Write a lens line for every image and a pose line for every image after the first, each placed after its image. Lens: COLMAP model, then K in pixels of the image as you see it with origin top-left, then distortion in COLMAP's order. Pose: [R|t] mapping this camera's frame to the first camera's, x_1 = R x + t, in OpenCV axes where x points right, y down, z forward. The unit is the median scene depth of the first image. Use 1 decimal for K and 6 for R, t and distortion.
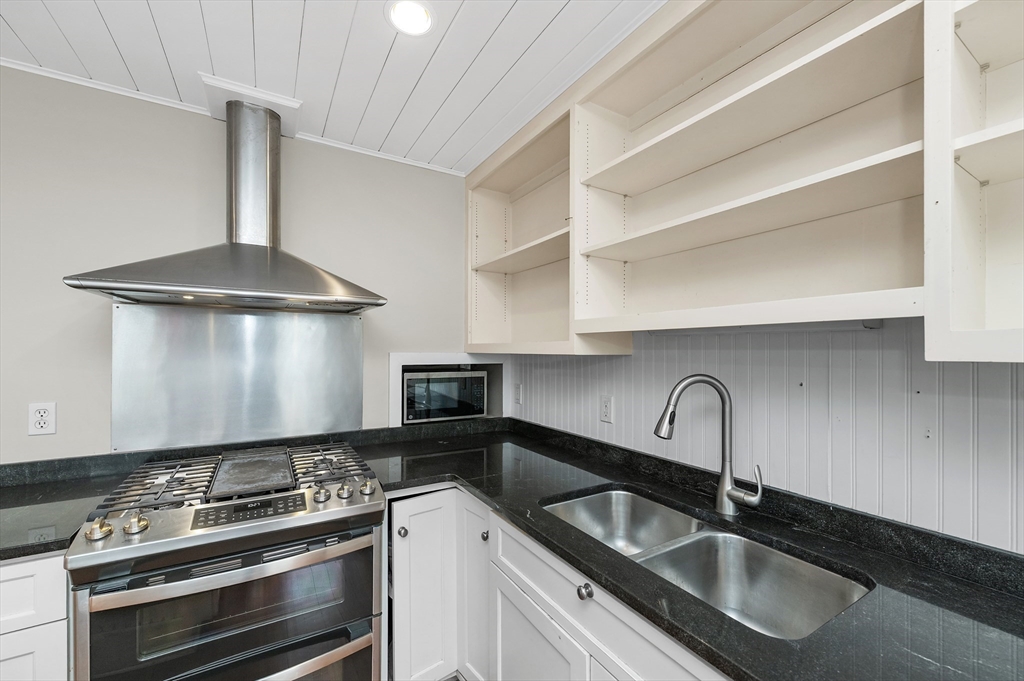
lens RADIAL K [[402.7, 0, 515.3], [0, 402.7, 346.2], [0, 0, 1]] dist [-0.003850, -0.000425]
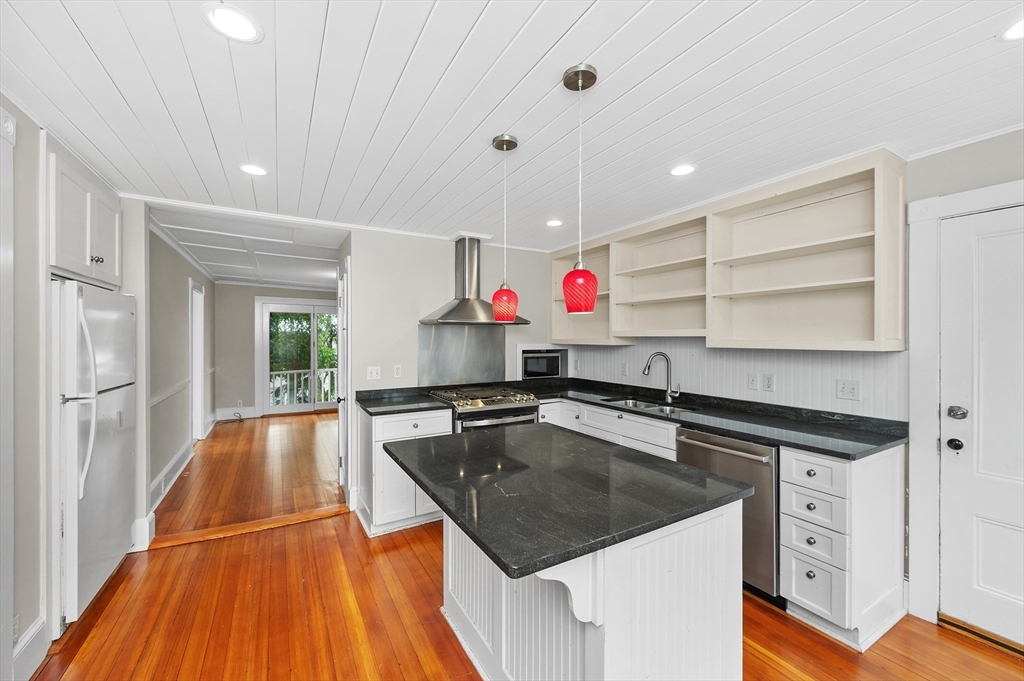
lens RADIAL K [[402.7, 0, 521.5], [0, 402.7, 338.2], [0, 0, 1]] dist [-0.003850, -0.000425]
pose [[0.999952, -0.003155, -0.009304, -0.346645], [0.003273, 0.999914, 0.012718, -0.048216], [0.009263, -0.012748, 0.999876, -1.328311]]
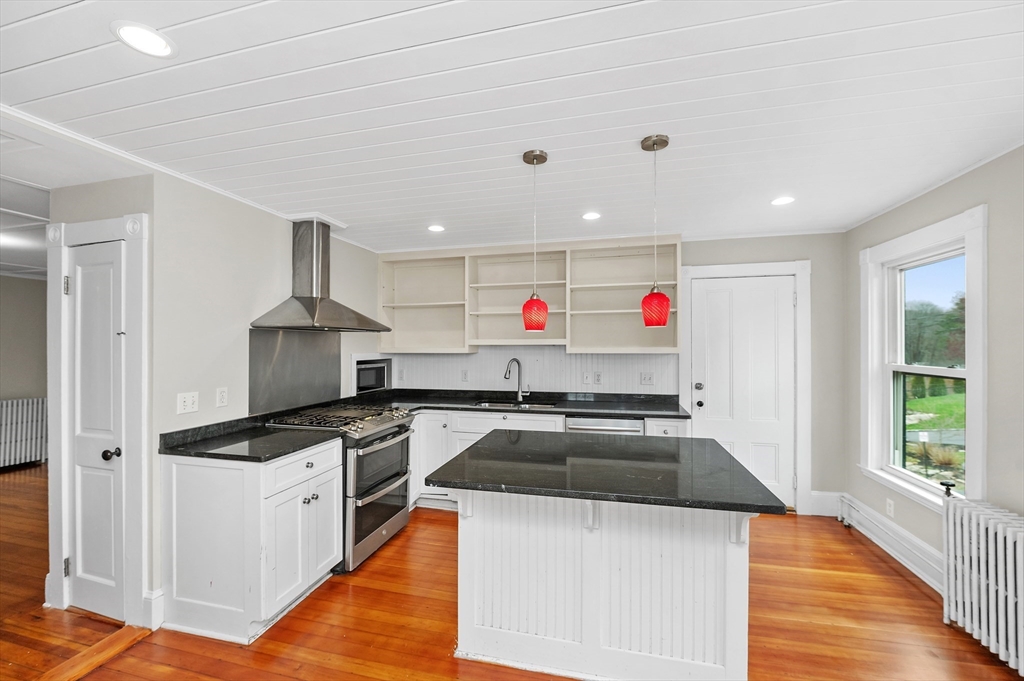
lens RADIAL K [[402.7, 0, 513.8], [0, 402.7, 343.3], [0, 0, 1]] dist [-0.003850, -0.000425]
pose [[0.712473, -0.003182, 0.701693, -1.334055], [-0.001073, 0.999984, 0.005625, -0.051690], [-0.701699, -0.004761, 0.712458, -0.956224]]
